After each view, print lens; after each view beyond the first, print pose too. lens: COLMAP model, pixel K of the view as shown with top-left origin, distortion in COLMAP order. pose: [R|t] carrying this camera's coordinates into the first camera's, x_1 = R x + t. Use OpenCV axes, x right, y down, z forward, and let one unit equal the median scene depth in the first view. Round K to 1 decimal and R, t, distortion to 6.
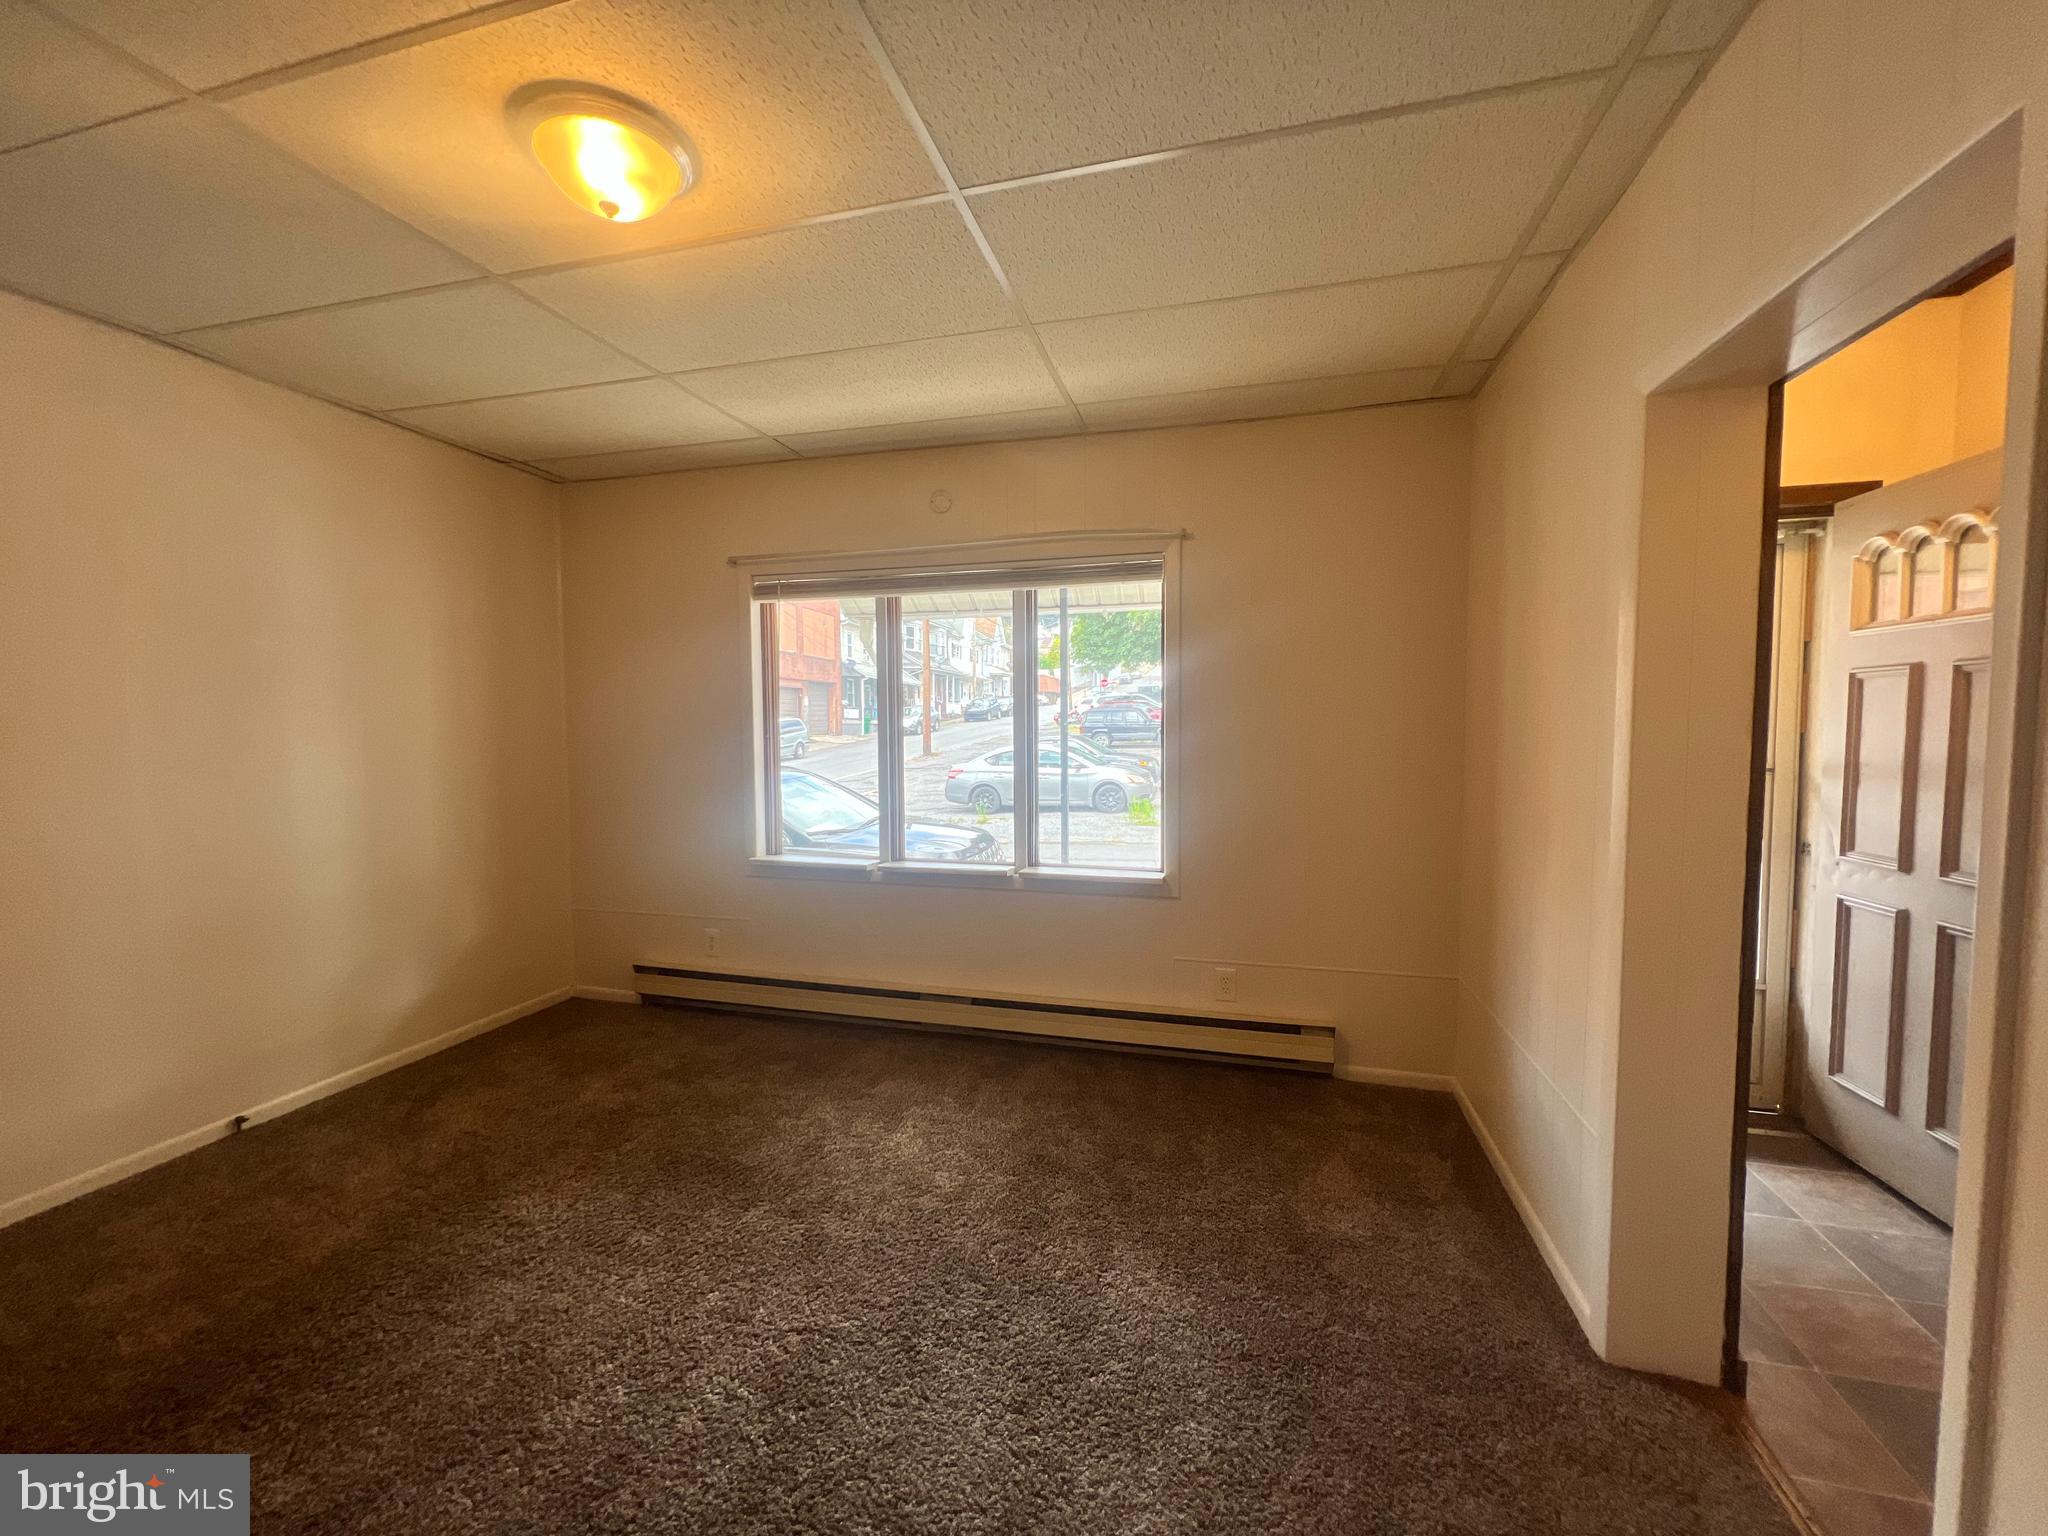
lens RADIAL K [[821.0, 0, 1020.1], [0, 821.0, 766.6], [0, 0, 1]] dist [-0.002532, 0.000382]
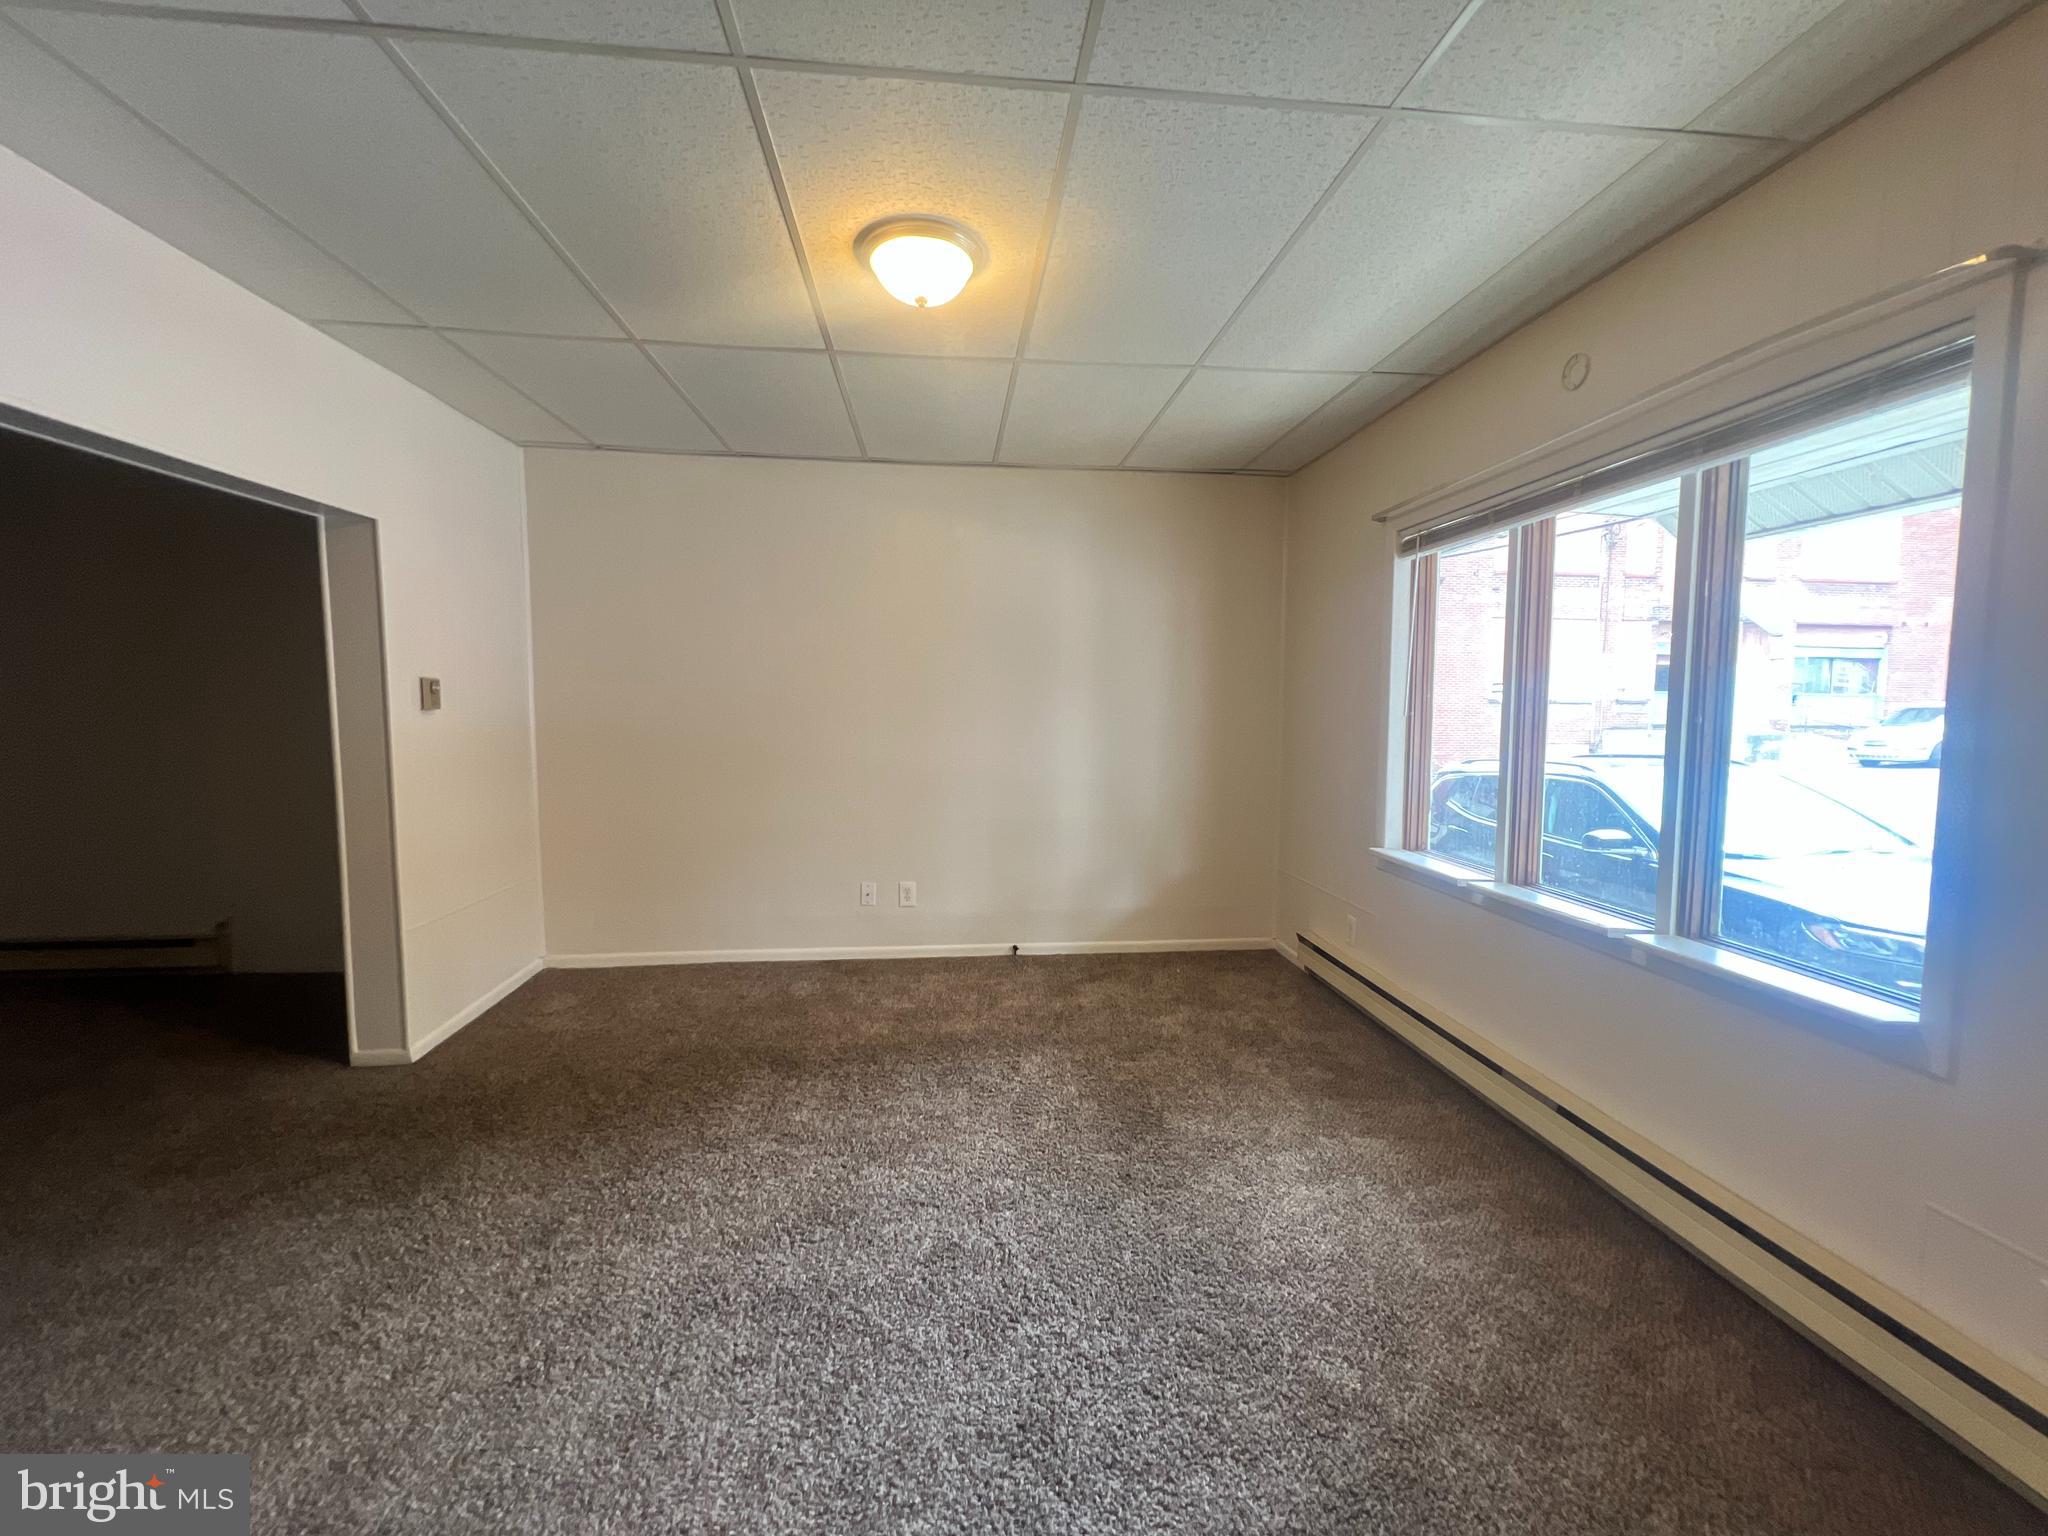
lens RADIAL K [[821.0, 0, 1020.1], [0, 821.0, 766.6], [0, 0, 1]] dist [-0.002532, 0.000382]
pose [[0.357138, 0.076025, -0.930953, 0.499743], [-0.053450, 0.996712, 0.060890, -0.016175], [0.932521, 0.028013, 0.360027, 0.419160]]
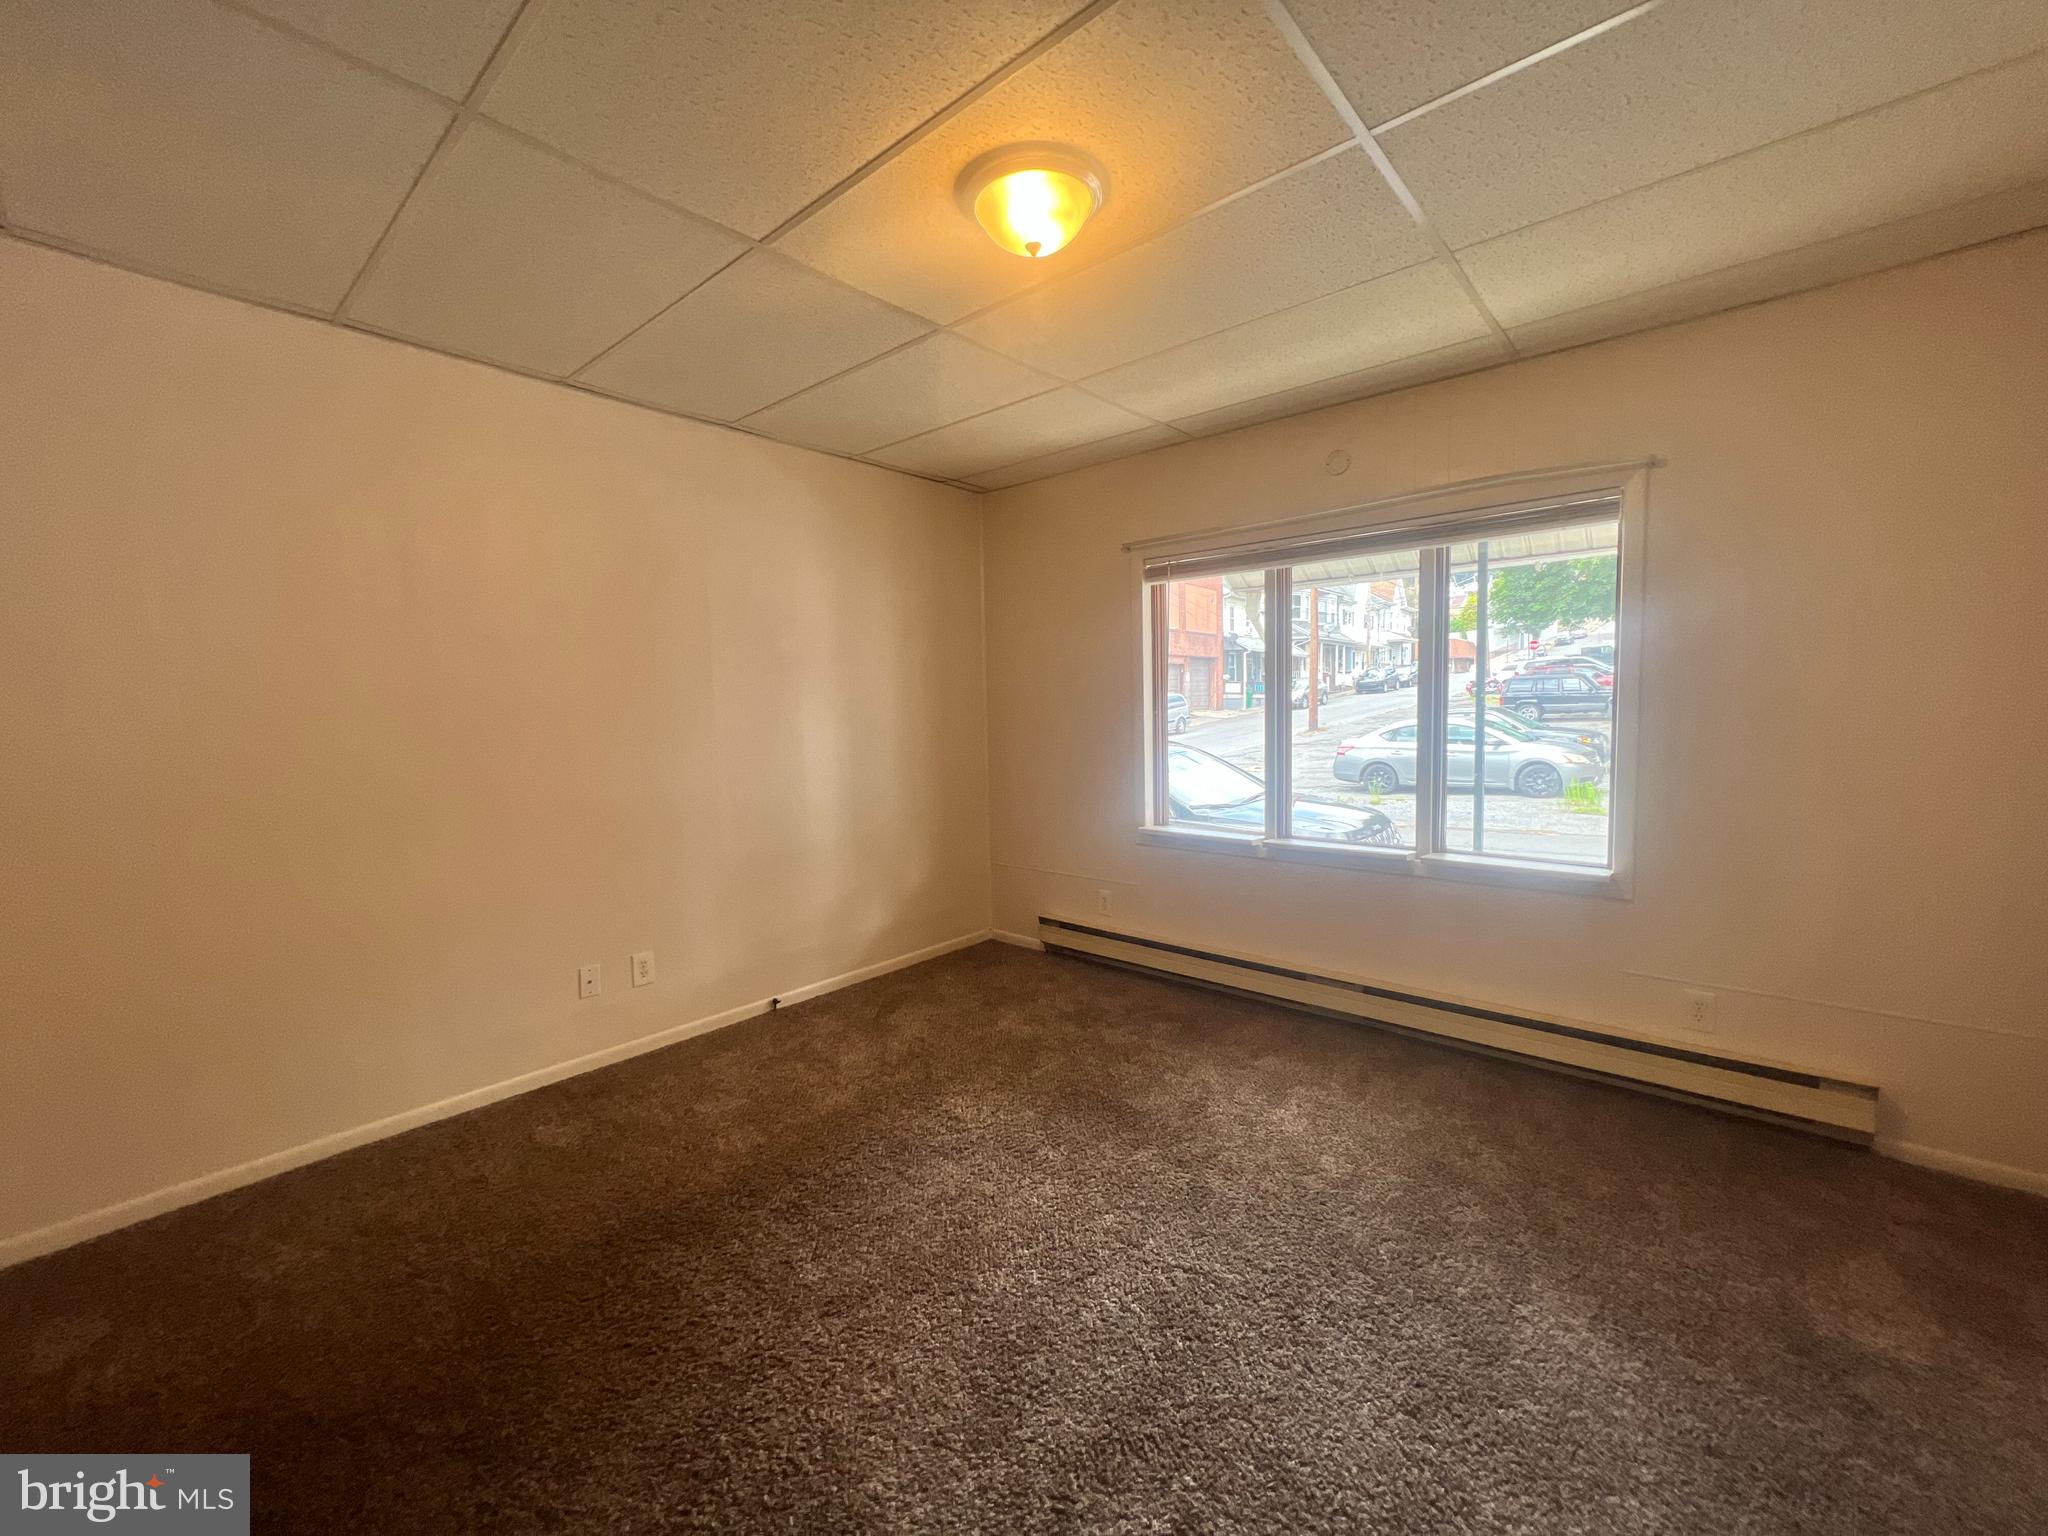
lens RADIAL K [[821.0, 0, 1020.1], [0, 821.0, 766.6], [0, 0, 1]] dist [-0.002532, 0.000382]
pose [[0.898214, 0.018837, -0.439154, -0.003811], [-0.005433, 0.999481, 0.031759, -0.000119], [0.439525, -0.026140, 0.897850, -0.026465]]
